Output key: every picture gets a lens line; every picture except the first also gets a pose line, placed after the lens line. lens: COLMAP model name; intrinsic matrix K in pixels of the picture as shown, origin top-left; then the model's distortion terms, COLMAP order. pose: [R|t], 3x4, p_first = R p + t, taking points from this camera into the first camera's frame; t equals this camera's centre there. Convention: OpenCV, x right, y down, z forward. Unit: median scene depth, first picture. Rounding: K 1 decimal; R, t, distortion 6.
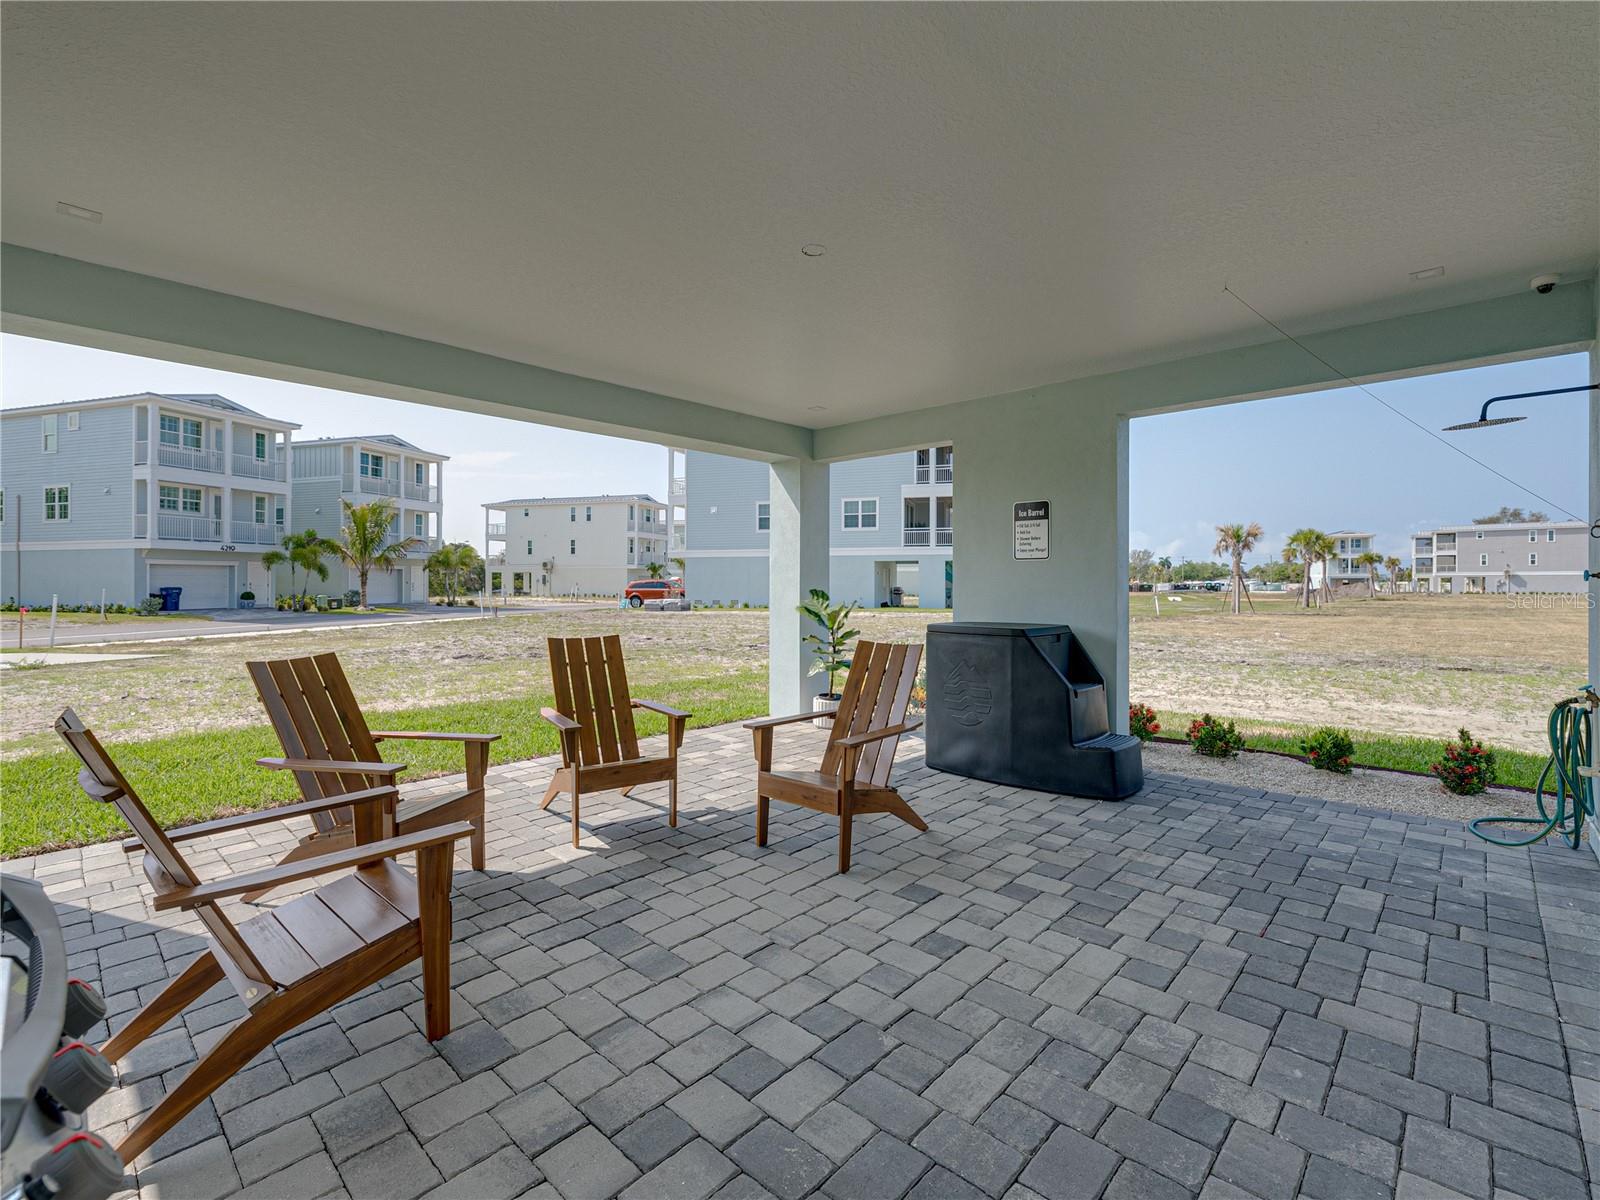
lens RADIAL K [[733.9, 0, 820.4], [0, 733.9, 583.9], [0, 0, 1]] dist [0.001026, -0.000023]
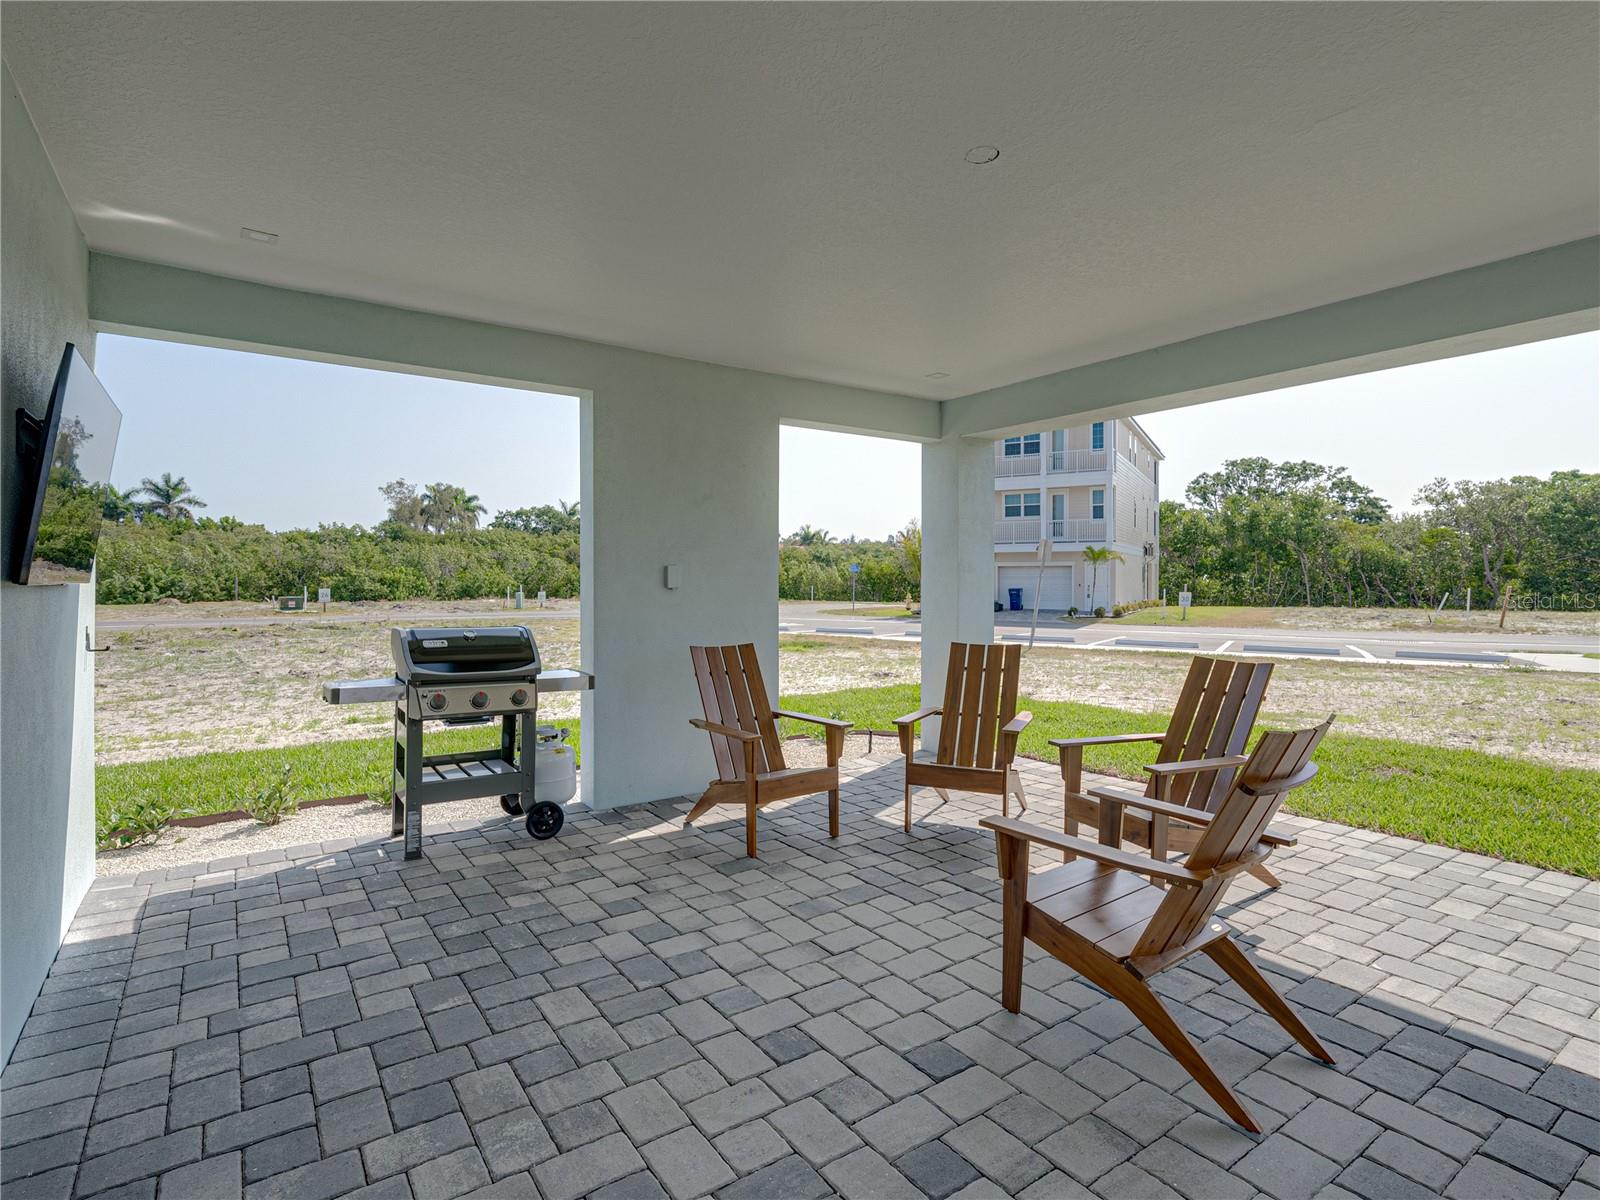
lens RADIAL K [[831.1, 0, 800.4], [0, 831.1, 577.2], [0, 0, 1]] dist [0.000224, -0.000088]
pose [[-0.235503, -0.006211, -0.971854, 0.109105], [-0.002457, 0.999980, -0.005795, -0.001612], [0.971871, 0.001023, -0.235514, 0.127736]]
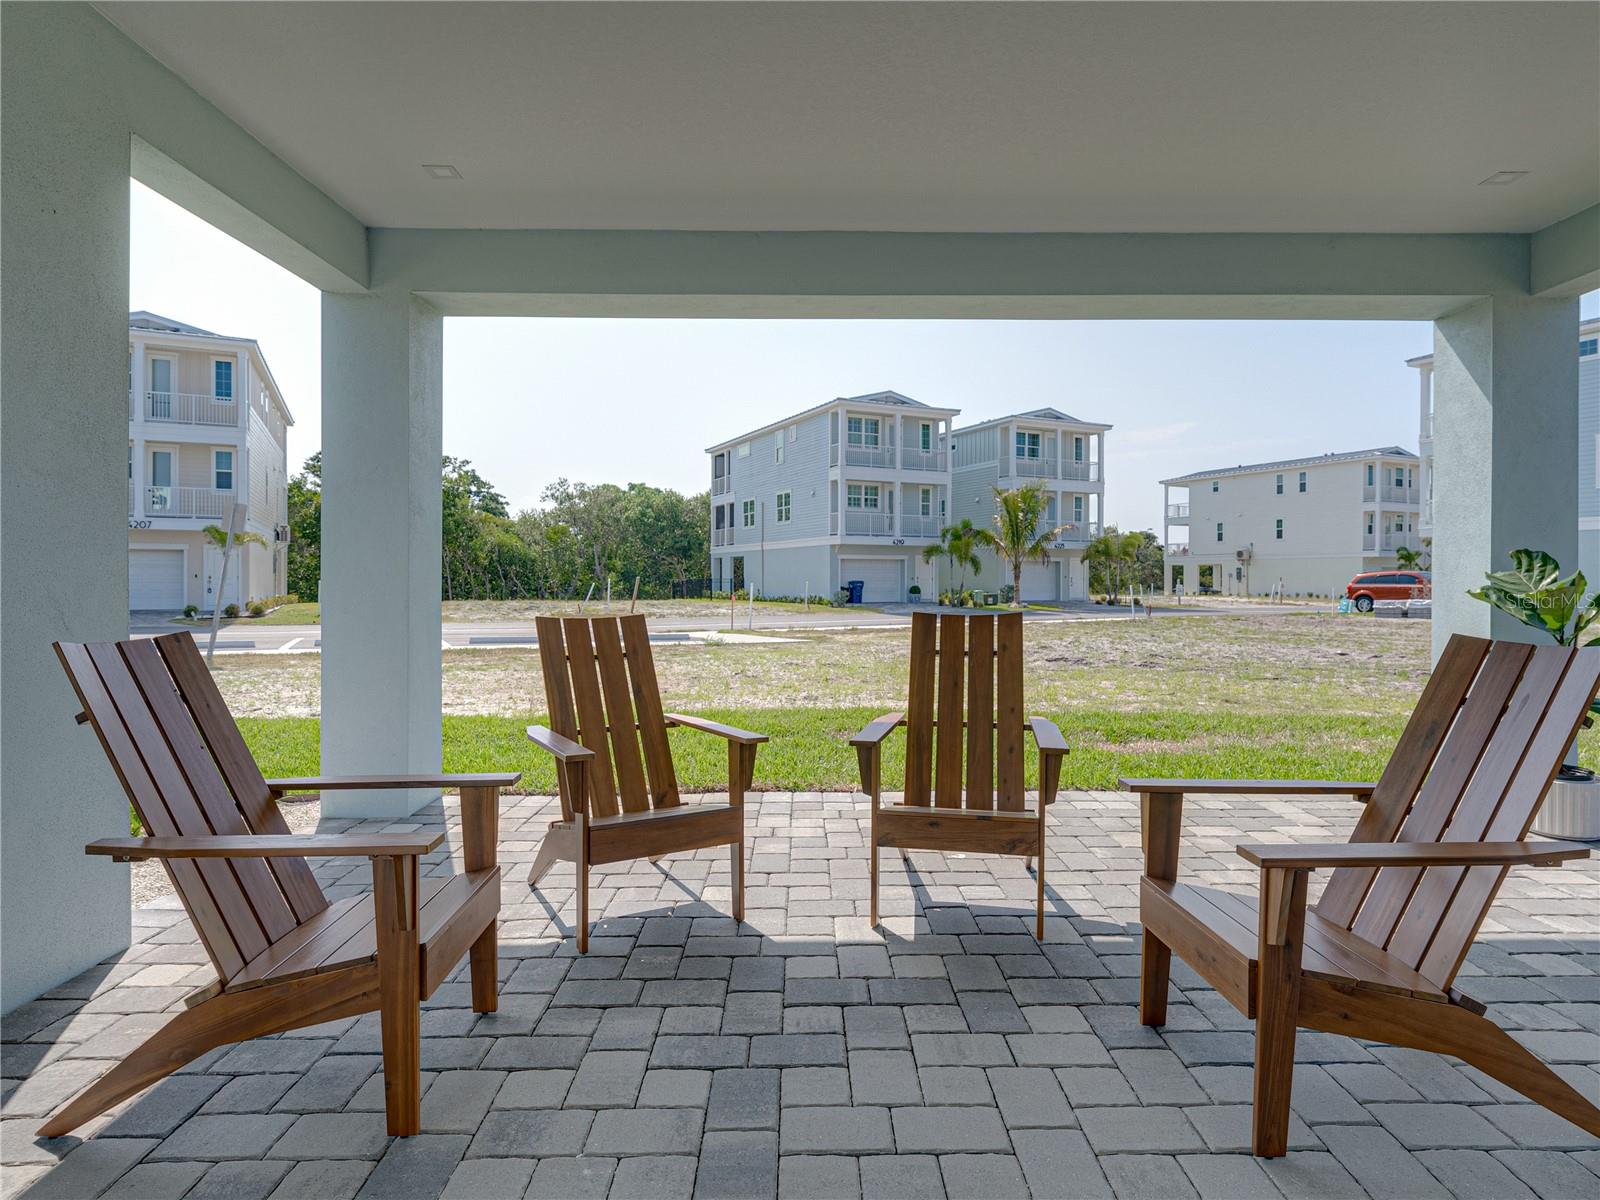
lens RADIAL K [[918.2, 0, 806.9], [0, 918.2, 584.0], [0, 0, 1]] dist [0.004644, 0.000187]
pose [[0.678425, 0.001360, -0.734668, 0.031287], [-0.000982, 0.999999, 0.000944, 0.007587], [0.734669, 0.000081, 0.678426, 0.056123]]
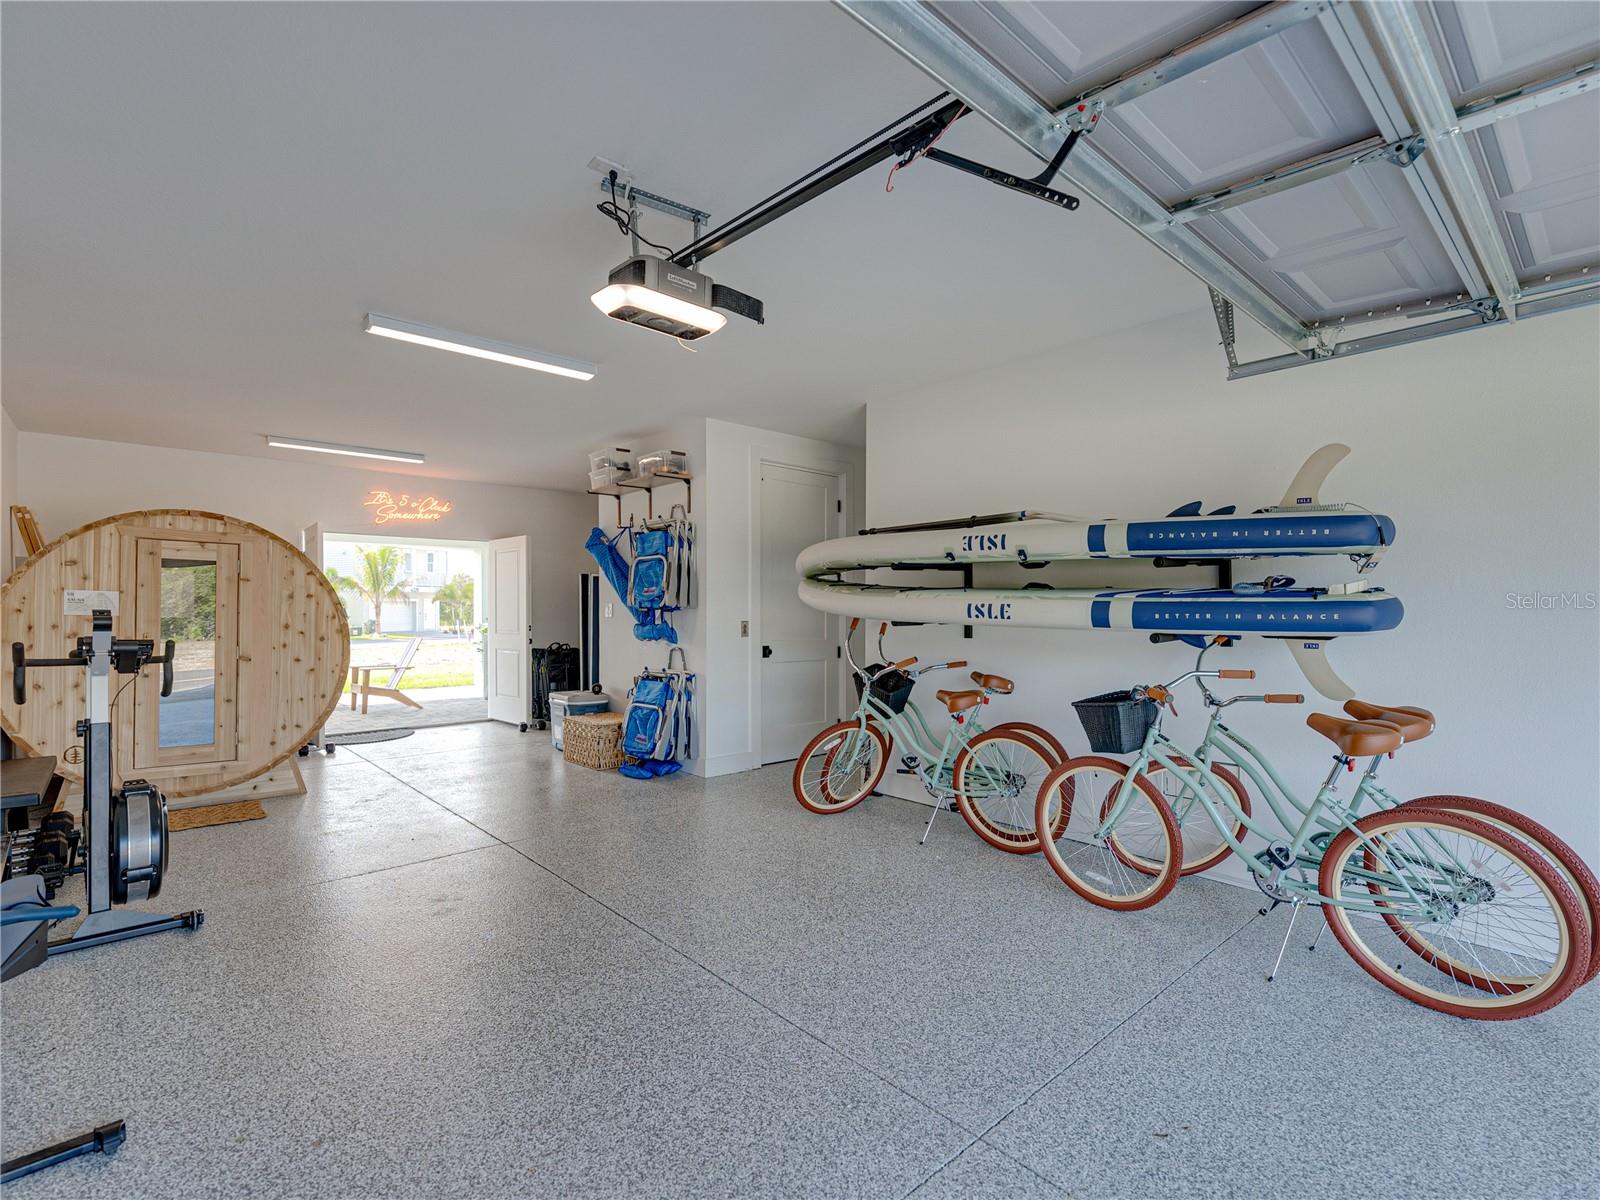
lens RADIAL K [[755.2, 0, 798.6], [0, 755.2, 625.1], [0, 0, 1]] dist [-0.000202, 0.000147]
pose [[0.994351, -0.002429, -0.106114, 0.197062], [0.004038, 0.999880, 0.014959, 0.001789], [0.106065, -0.015303, 0.994241, -0.147394]]
